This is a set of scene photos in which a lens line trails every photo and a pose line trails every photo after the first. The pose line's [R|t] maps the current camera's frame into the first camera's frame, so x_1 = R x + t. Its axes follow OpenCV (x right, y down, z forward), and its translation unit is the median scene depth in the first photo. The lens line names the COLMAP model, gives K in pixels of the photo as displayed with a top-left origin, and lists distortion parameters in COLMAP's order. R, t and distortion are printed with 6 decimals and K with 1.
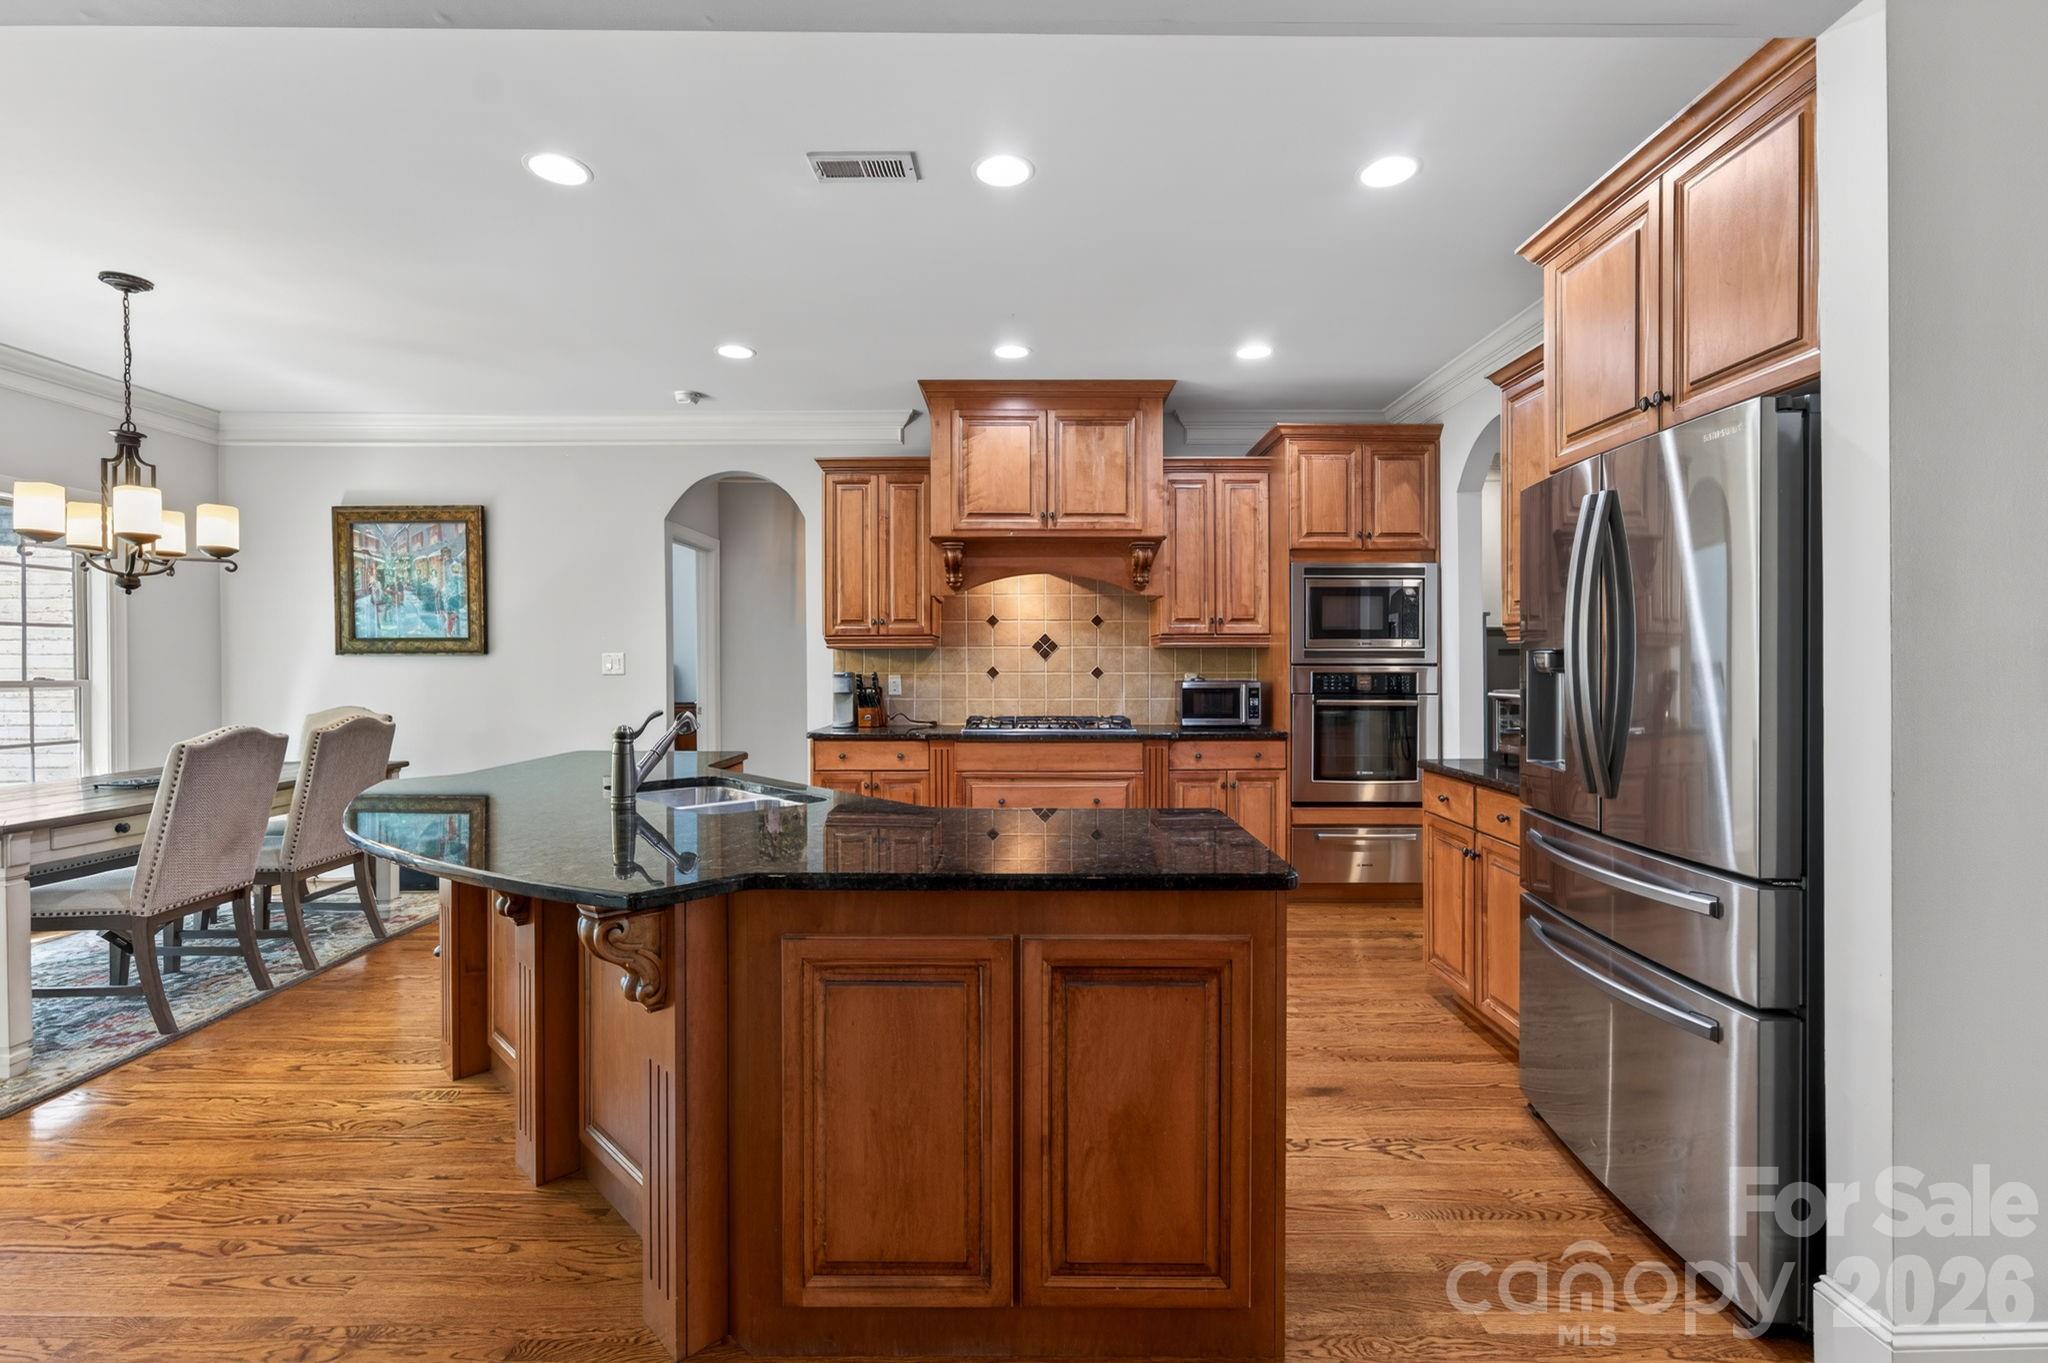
lens RADIAL K [[908.1, 0, 1024.0], [0, 908.1, 681.5], [0, 0, 1]] dist [-0.000102, -0.000070]
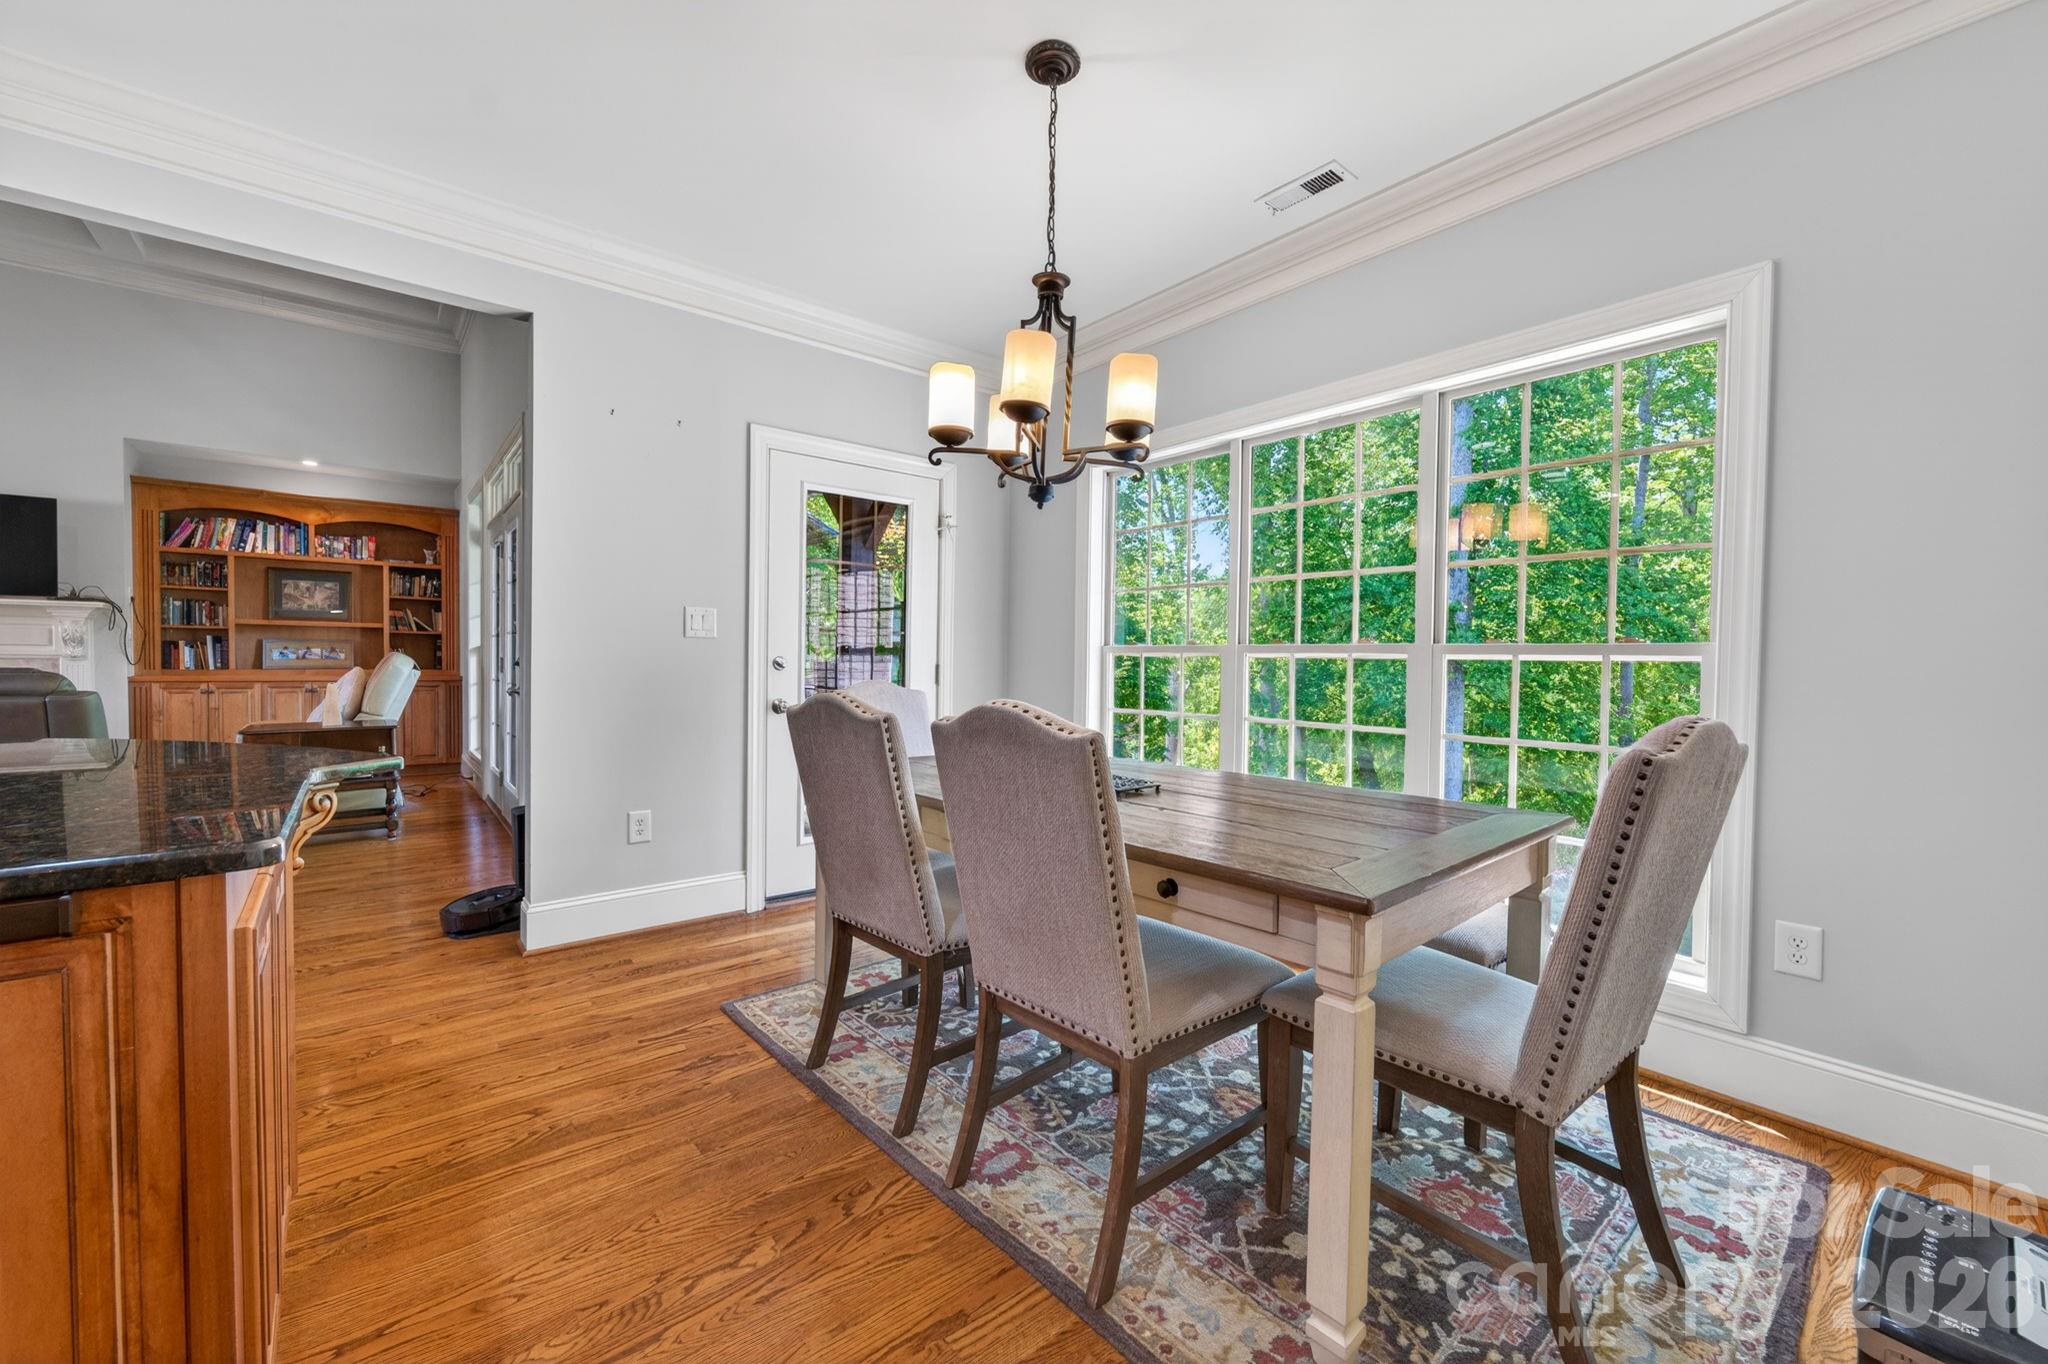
lens RADIAL K [[805.3, 0, 1024.0], [0, 805.3, 682.0], [0, 0, 1]] dist [-0.002189, -0.000105]
pose [[-0.772173, 0.012221, -0.635295, -0.689097], [-0.016514, 0.999091, 0.039291, 0.022855], [0.635198, 0.040830, -0.771269, 1.778418]]
